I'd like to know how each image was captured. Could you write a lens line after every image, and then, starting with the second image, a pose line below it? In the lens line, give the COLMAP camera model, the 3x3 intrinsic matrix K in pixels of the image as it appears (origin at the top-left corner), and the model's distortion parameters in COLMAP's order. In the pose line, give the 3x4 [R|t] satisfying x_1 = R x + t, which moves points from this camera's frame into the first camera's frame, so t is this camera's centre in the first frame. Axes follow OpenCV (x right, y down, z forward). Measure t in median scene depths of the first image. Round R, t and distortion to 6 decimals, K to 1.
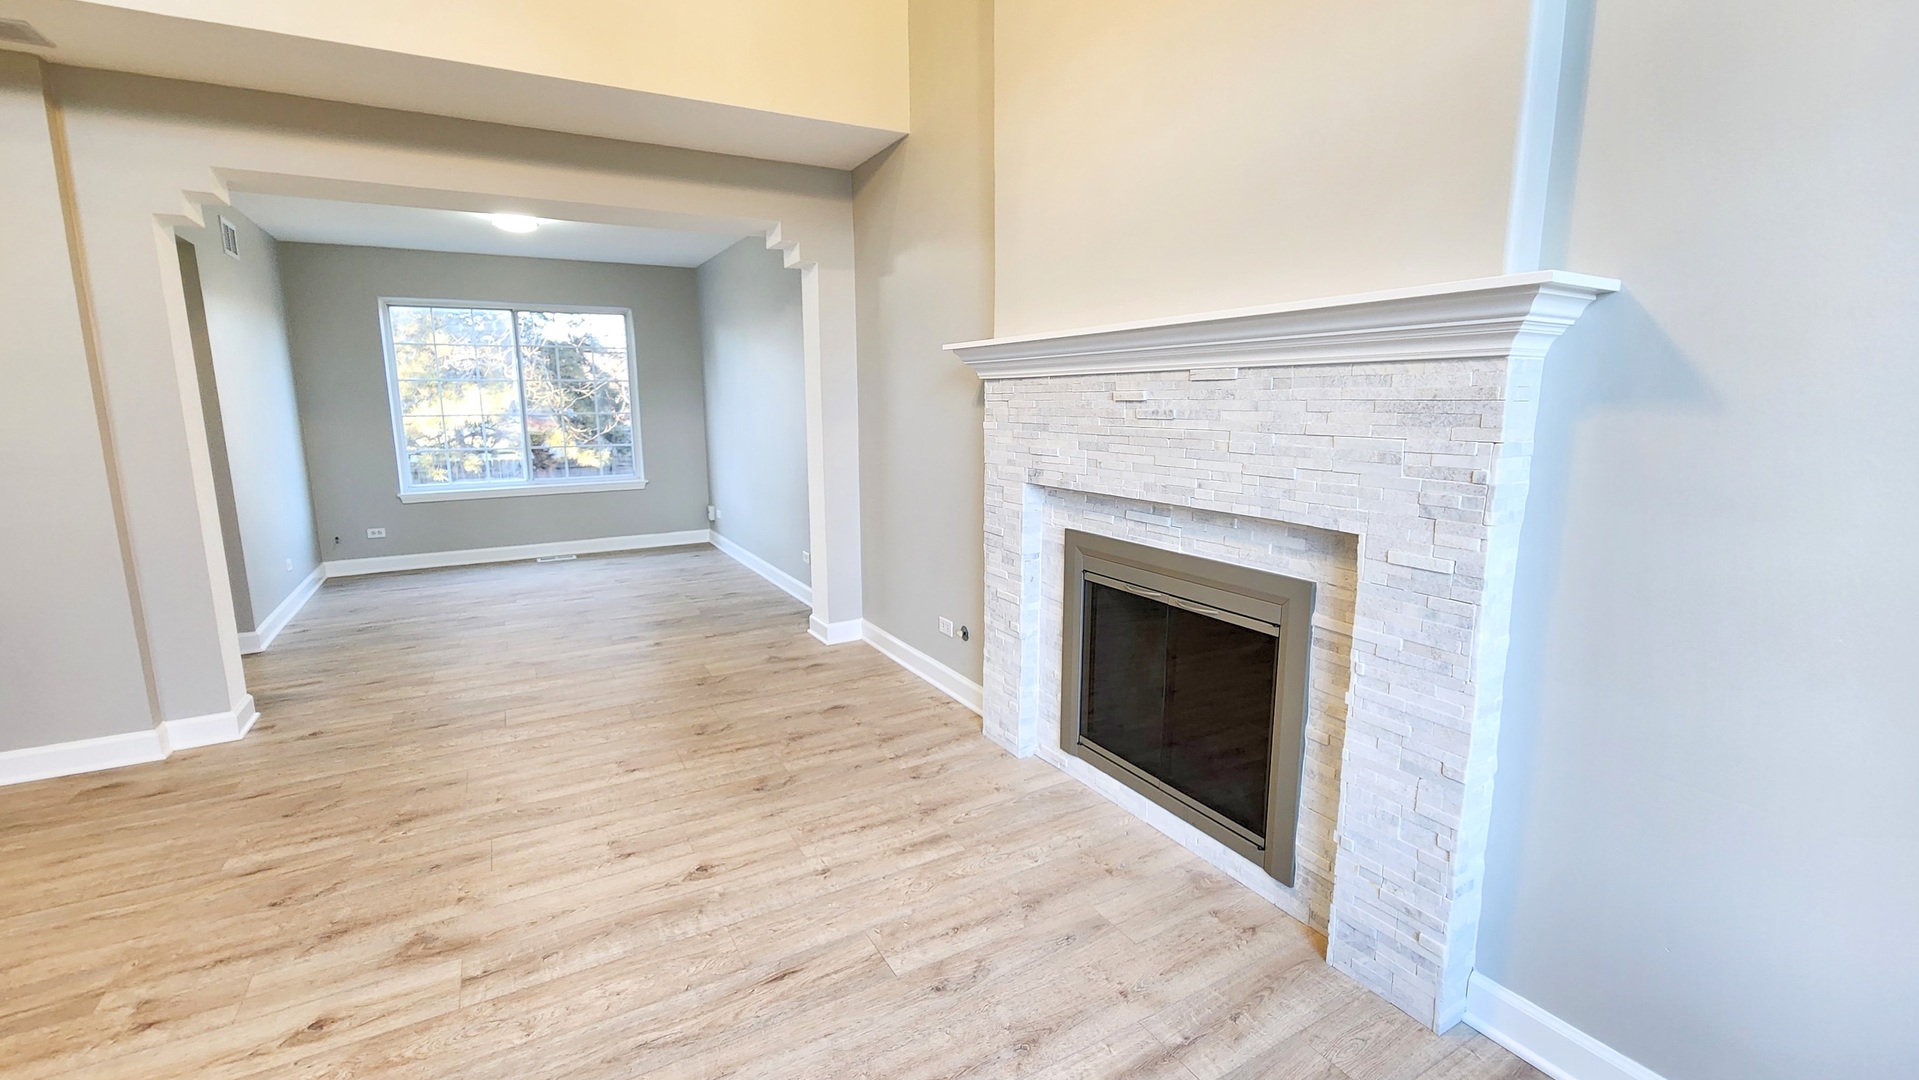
lens RADIAL K [[803.6, 0, 943.7], [0, 803.6, 536.8], [0, 0, 1]] dist [-0.002883, 0.000471]
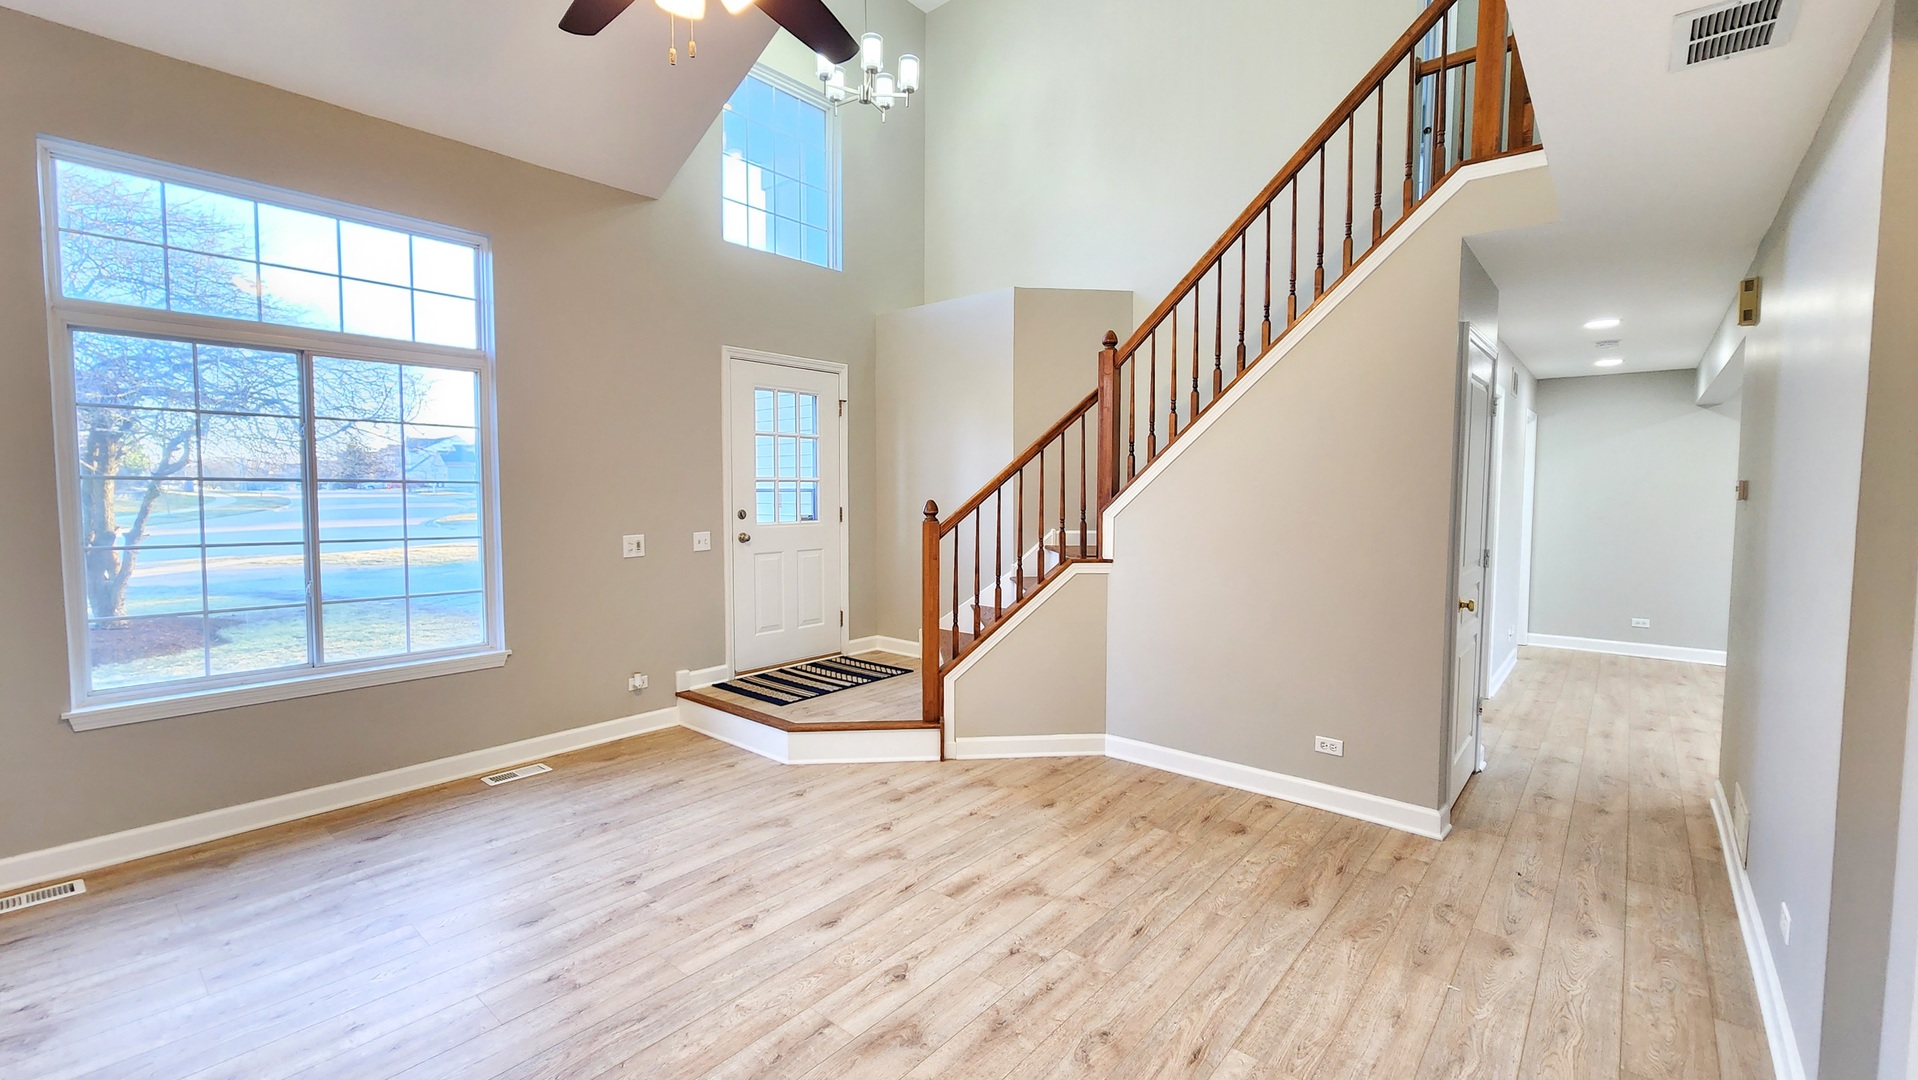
lens RADIAL K [[791.7, 0, 947.7], [0, 791.7, 536.5], [0, 0, 1]] dist [-0.003205, 0.000339]
pose [[-0.938502, 0.025364, -0.344341, -0.259590], [-0.055169, 0.973469, 0.222069, -0.280868], [0.340838, 0.227409, -0.912203, 1.342316]]
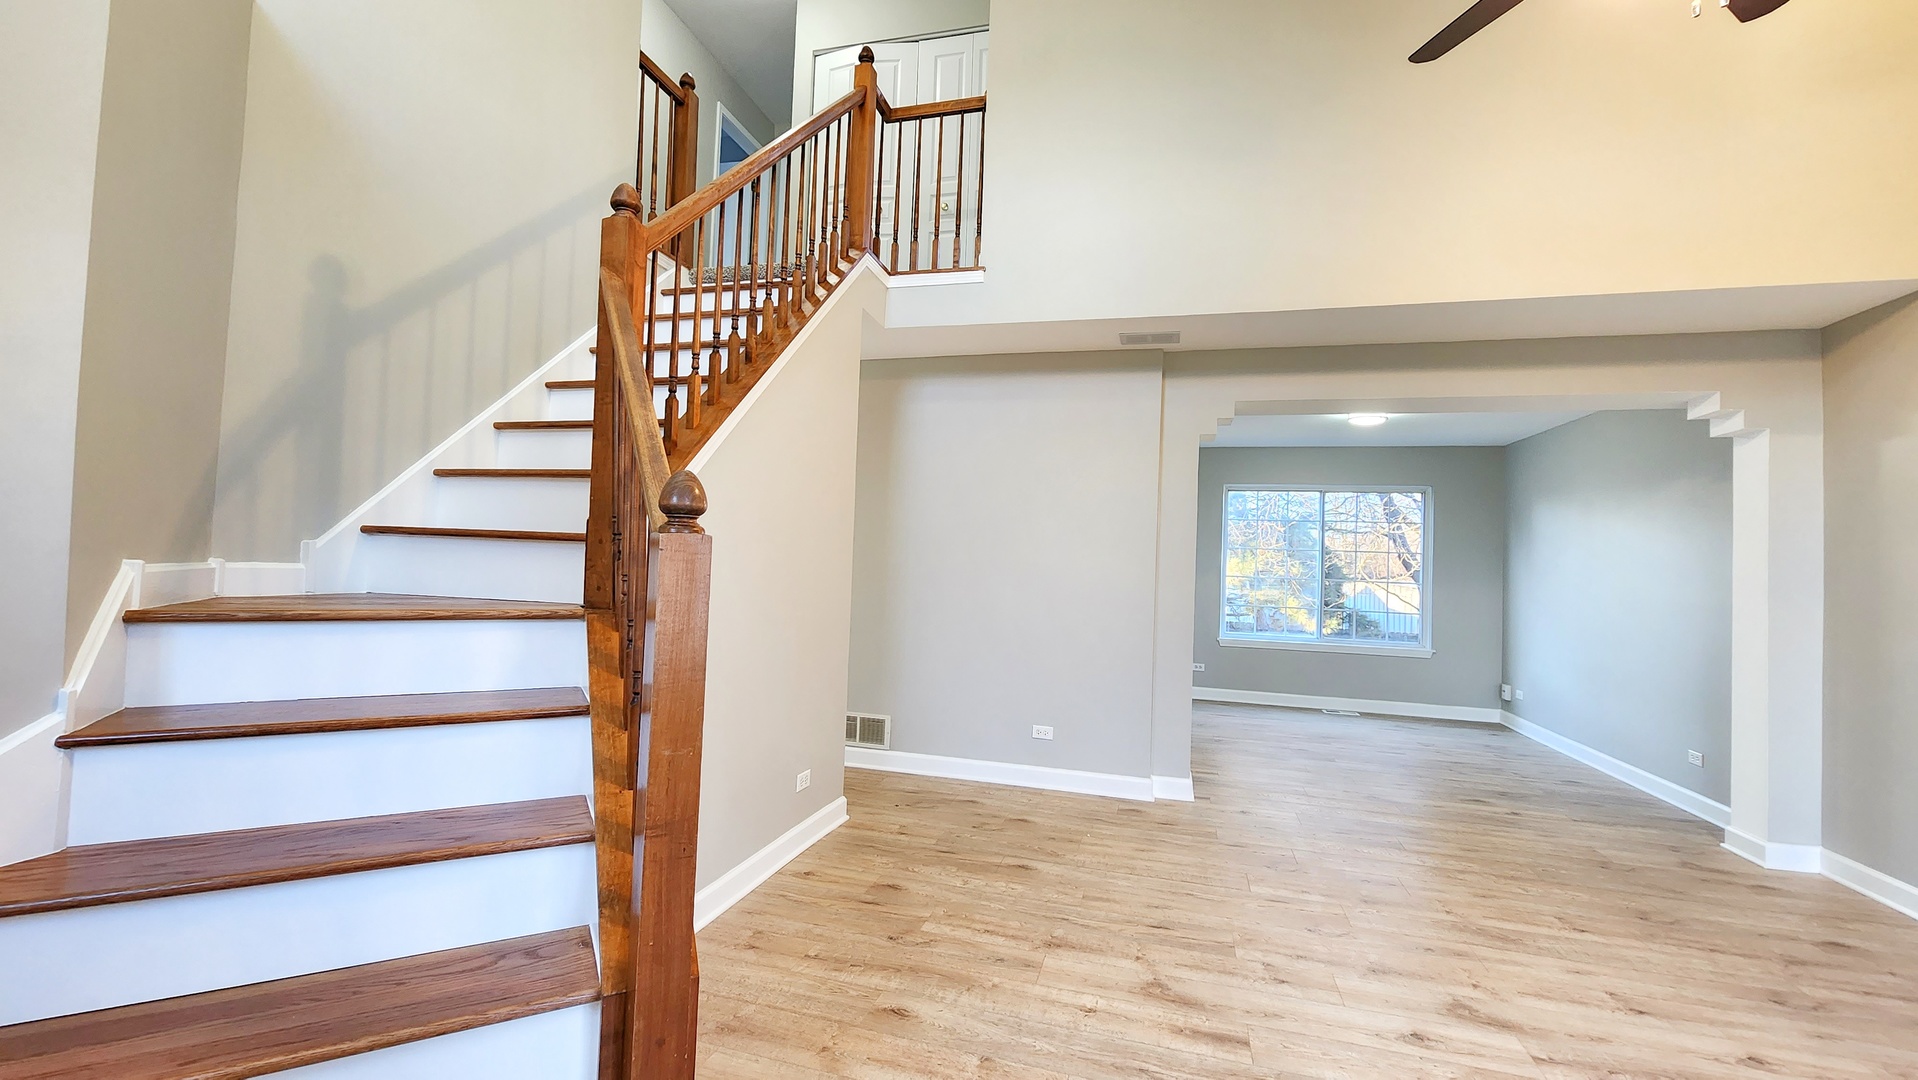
lens RADIAL K [[776.2, 0, 957.6], [0, 776.2, 537.1], [0, 0, 1]] dist [0.002536, -0.004306]
pose [[0.705805, 0.011084, -0.708320, -0.277759], [-0.163050, 0.975574, -0.147205, 0.088984], [0.689387, 0.219390, 0.690372, -0.329325]]
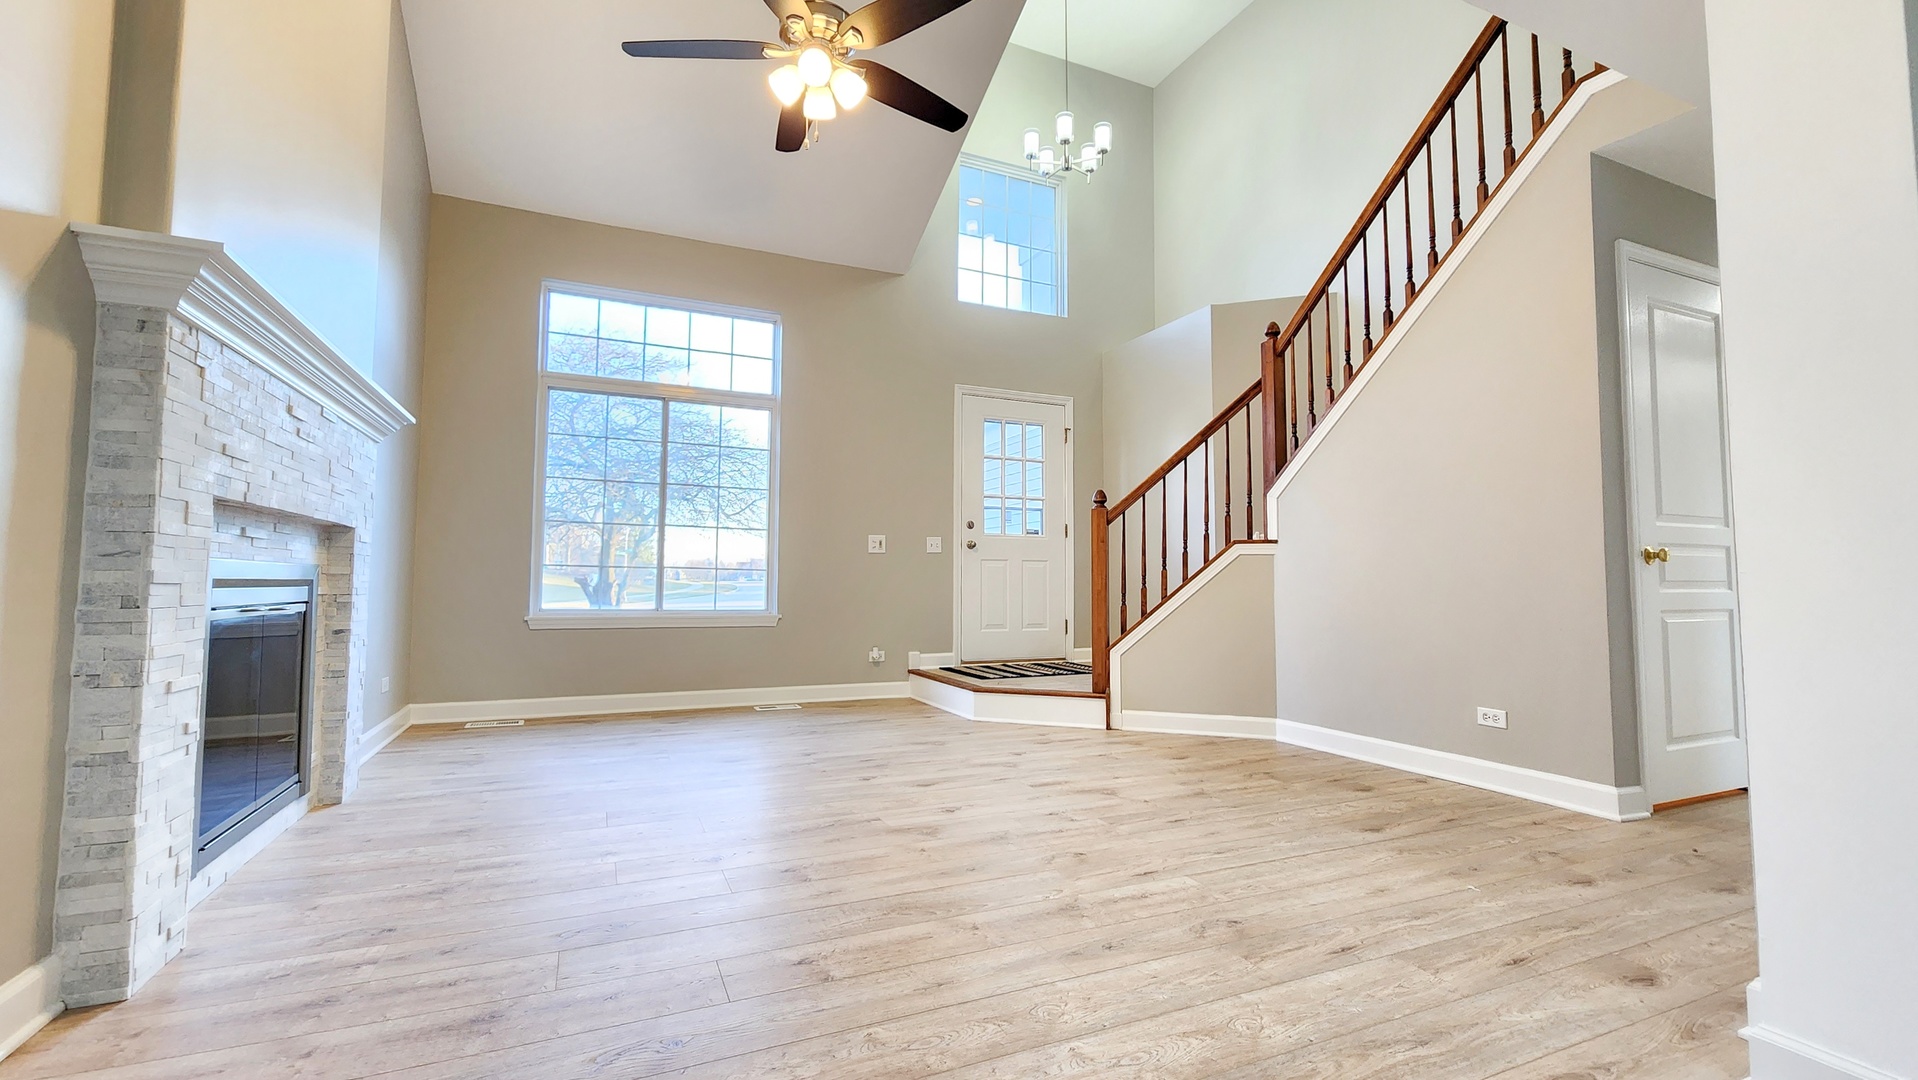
lens RADIAL K [[808.7, 0, 953.2], [0, 808.7, 533.9], [0, 0, 1]] dist [-0.002050, 0.000307]
pose [[-0.996196, 0.006888, 0.086871, -0.600638], [0.016251, 0.994069, 0.107532, -0.102571], [-0.085615, 0.108535, -0.990399, 1.683784]]
